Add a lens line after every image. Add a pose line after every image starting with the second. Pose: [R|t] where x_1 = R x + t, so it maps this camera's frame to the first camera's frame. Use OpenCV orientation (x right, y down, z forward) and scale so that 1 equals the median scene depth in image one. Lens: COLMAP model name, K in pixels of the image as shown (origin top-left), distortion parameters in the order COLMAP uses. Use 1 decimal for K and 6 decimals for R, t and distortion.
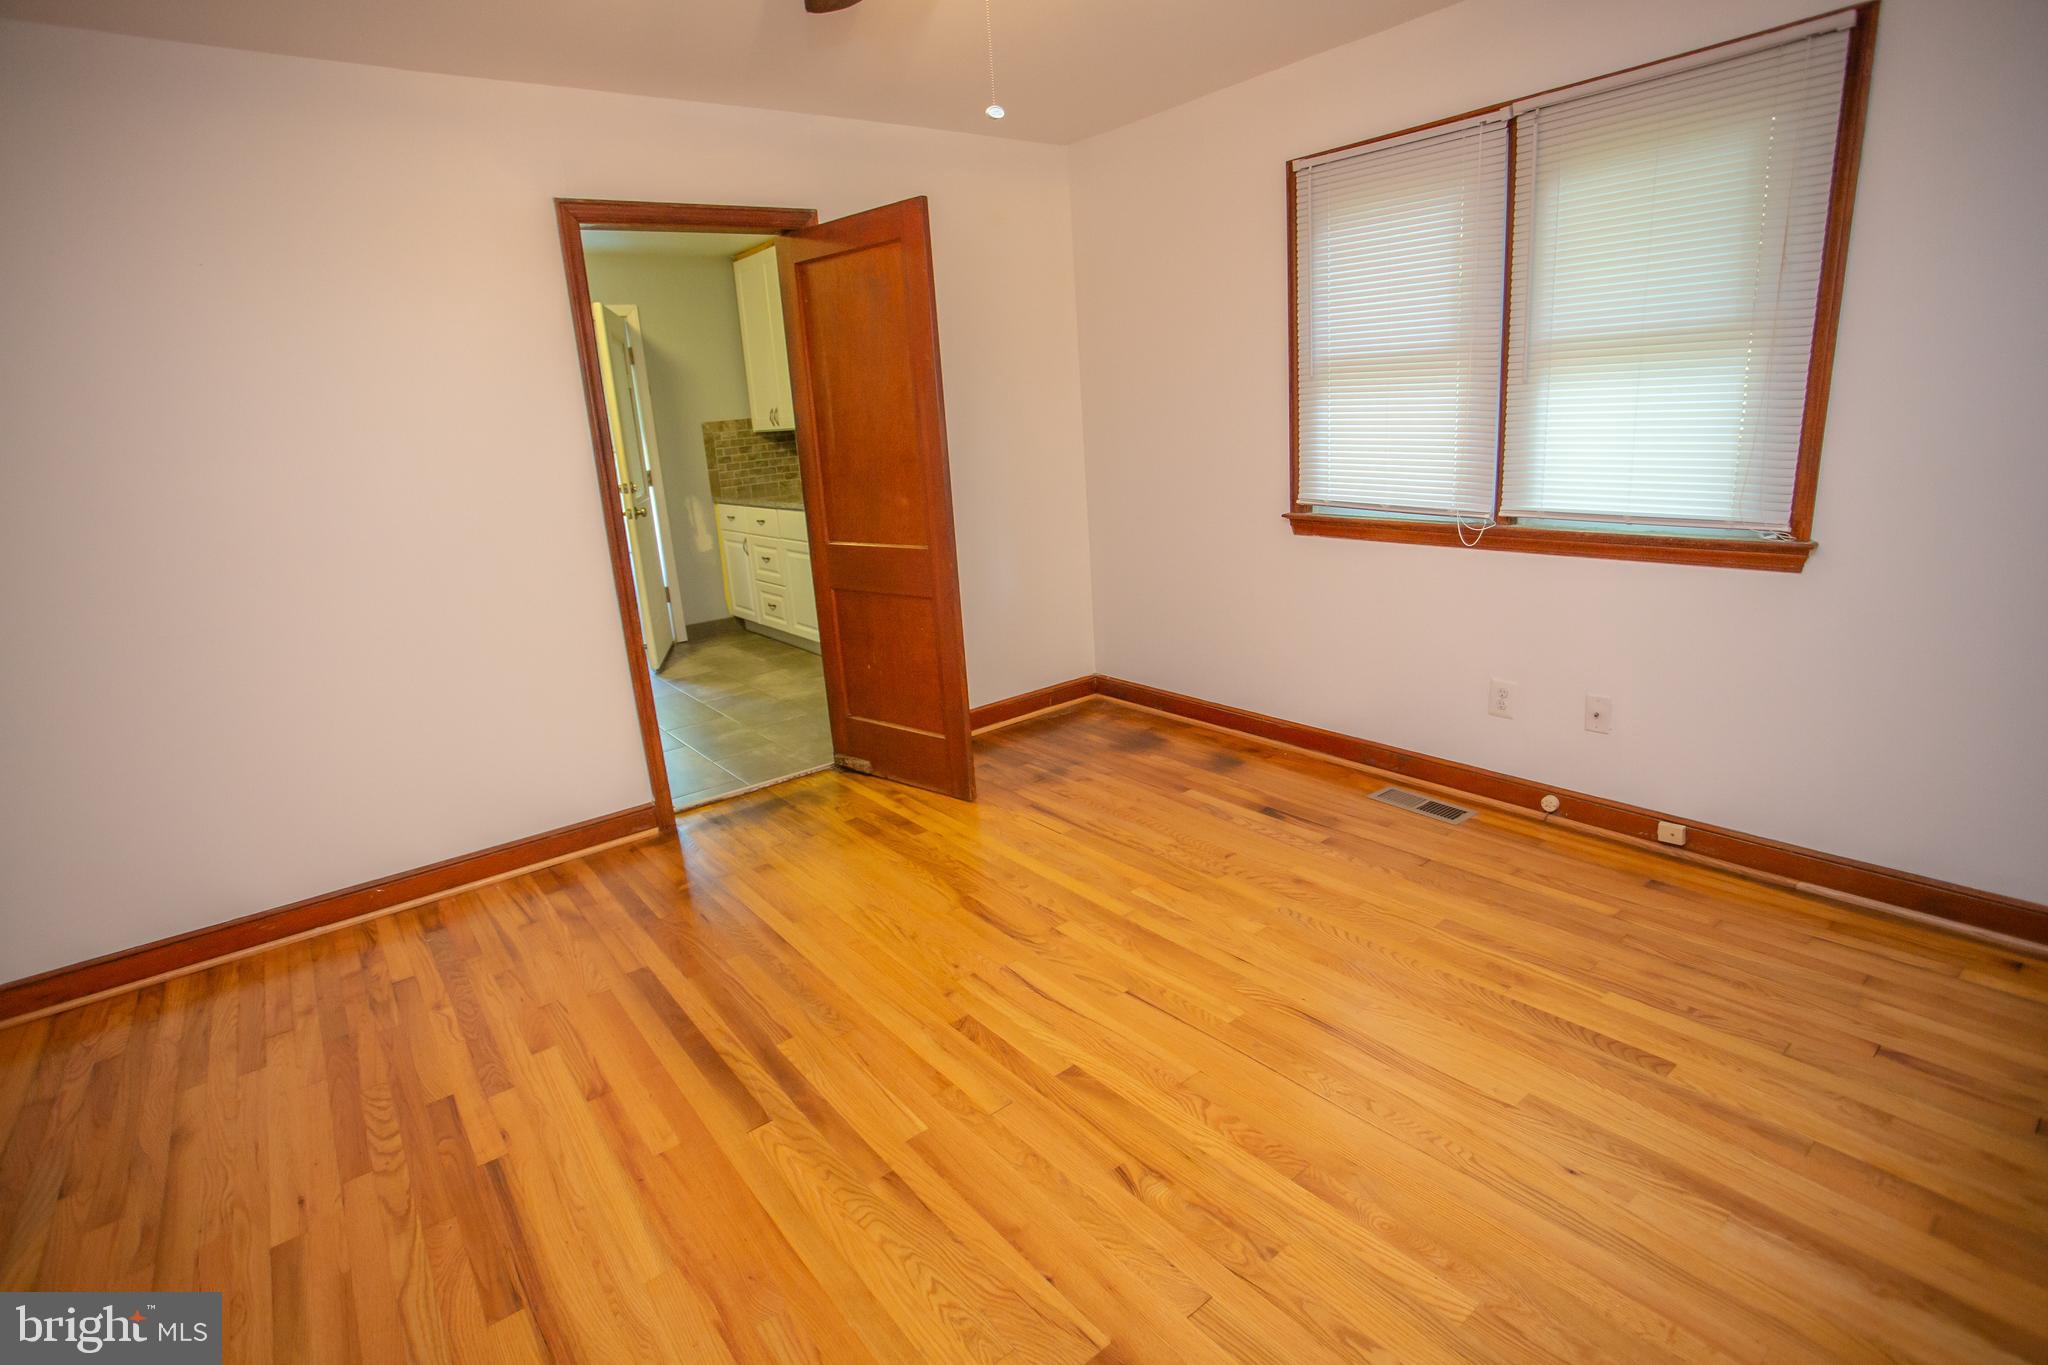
lens RADIAL K [[993.8, 0, 1016.0], [0, 993.8, 675.2], [0, 0, 1]] dist [-0.060777, 0.016578]
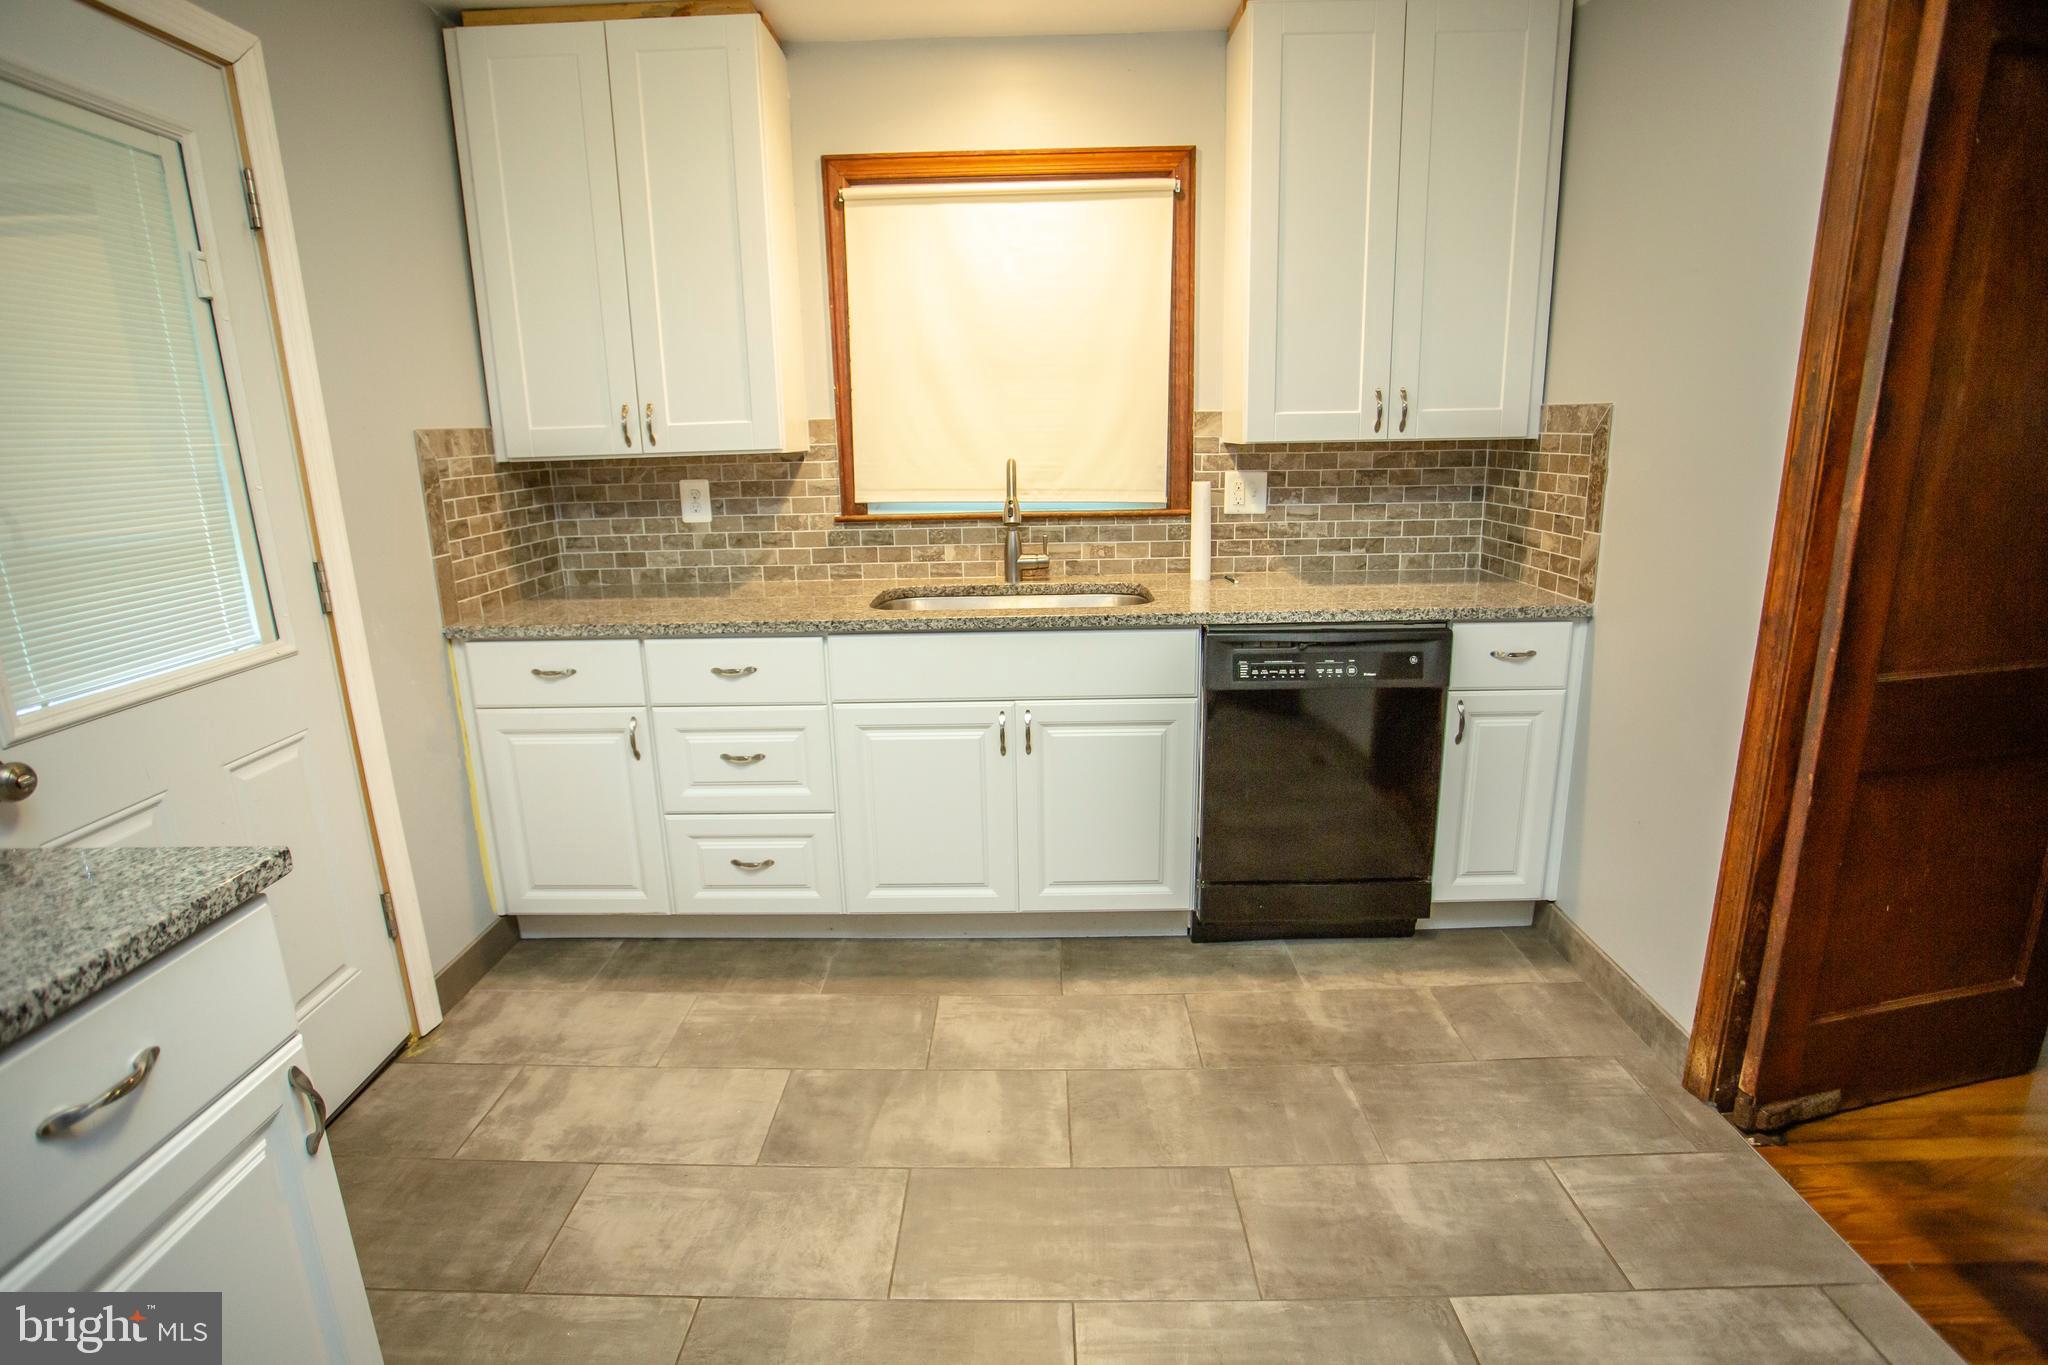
lens RADIAL K [[993.8, 0, 1027.7], [0, 993.8, 679.0], [0, 0, 1]] dist [-0.060777, 0.016578]
pose [[0.622533, -0.142035, 0.769597, -0.460851], [0.187416, 0.981835, 0.029604, -0.130990], [-0.759821, 0.125805, 0.637844, 0.597434]]
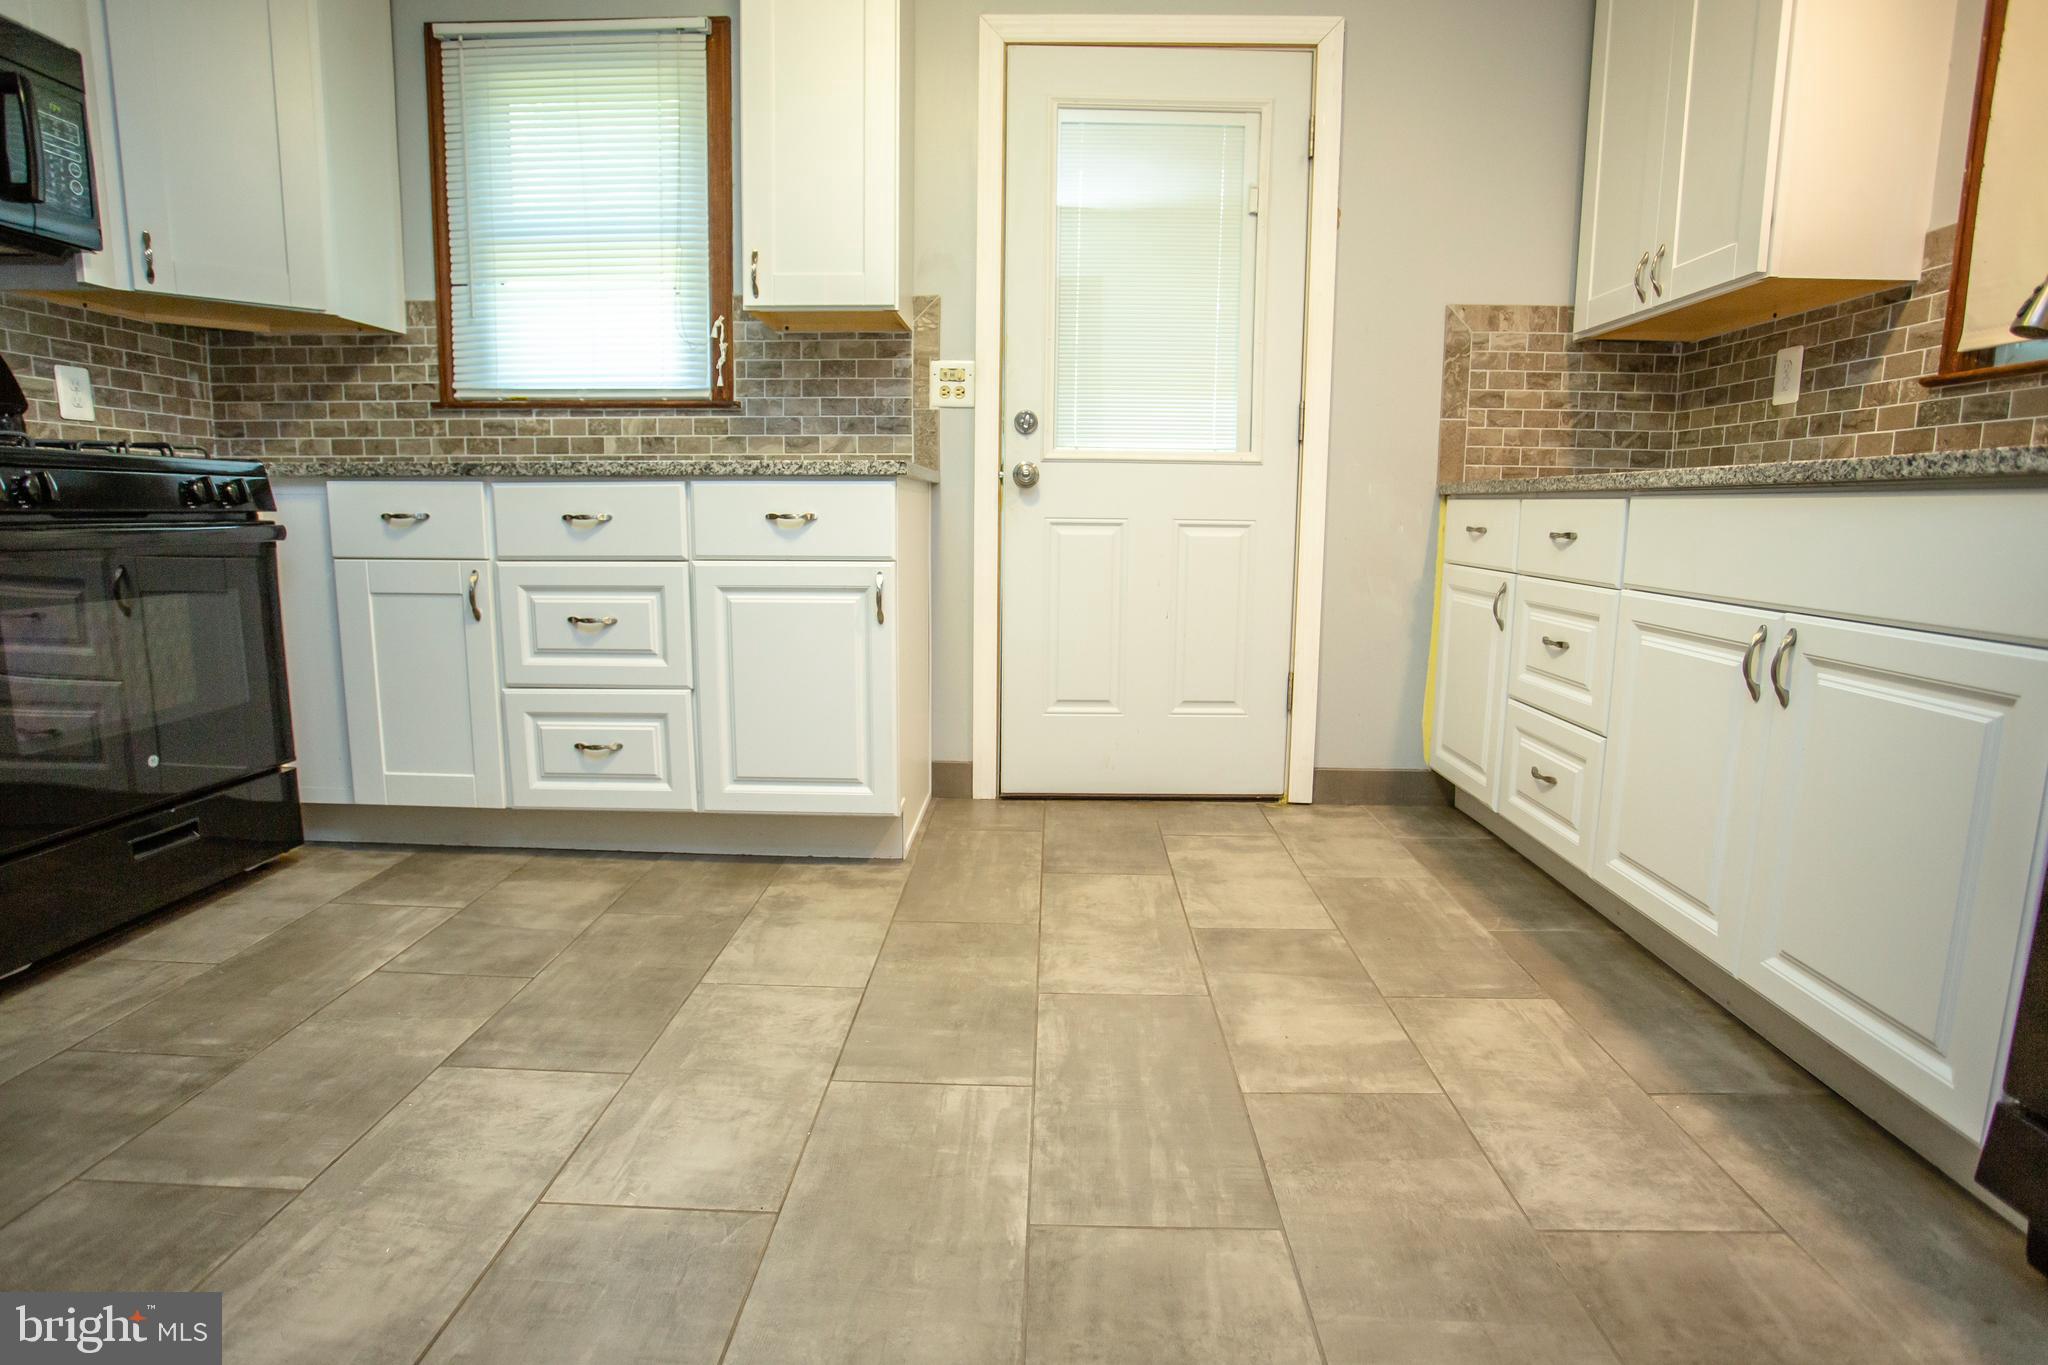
lens RADIAL K [[1050.0, 0, 1029.7], [0, 1050.0, 682.0], [0, 0, 1]] dist [-0.058510, 0.018010]
pose [[0.773244, 0.170048, -0.610882, -0.158969], [-0.221570, 0.975103, -0.009025, -0.056366], [0.594139, 0.142331, 0.791670, 0.561170]]
